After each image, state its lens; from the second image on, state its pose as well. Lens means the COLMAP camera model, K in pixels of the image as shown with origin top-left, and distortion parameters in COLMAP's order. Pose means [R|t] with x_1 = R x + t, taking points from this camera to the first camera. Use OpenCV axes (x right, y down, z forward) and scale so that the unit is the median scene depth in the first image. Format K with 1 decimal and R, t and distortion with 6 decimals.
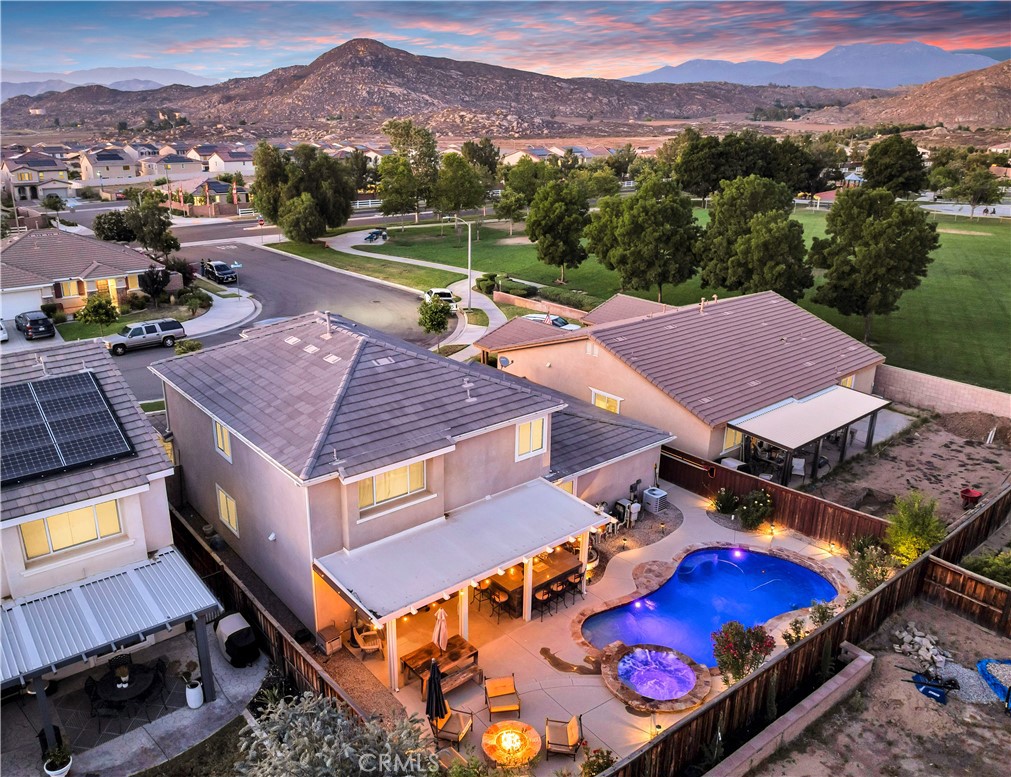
lens RADIAL K [[764.1, 0, 473.5], [0, 764.1, 390.5], [0, 0, 1]] dist [-0.030919, -0.005778]
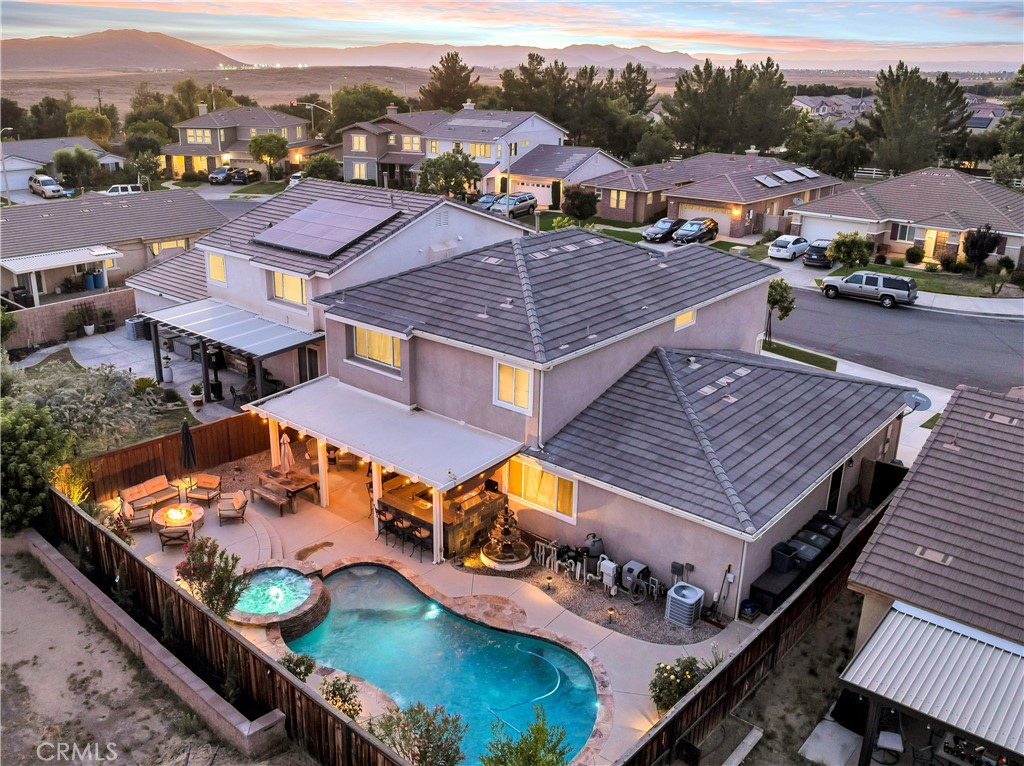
lens RADIAL K [[871.0, 0, 478.6], [0, 871.0, 382.6], [0, 0, 1]] dist [-0.037713, -0.003483]
pose [[0.179935, 0.333914, -0.925270, 0.668190], [-0.330314, 0.906516, 0.262910, -0.127146], [0.926561, 0.258323, 0.273410, 0.495129]]
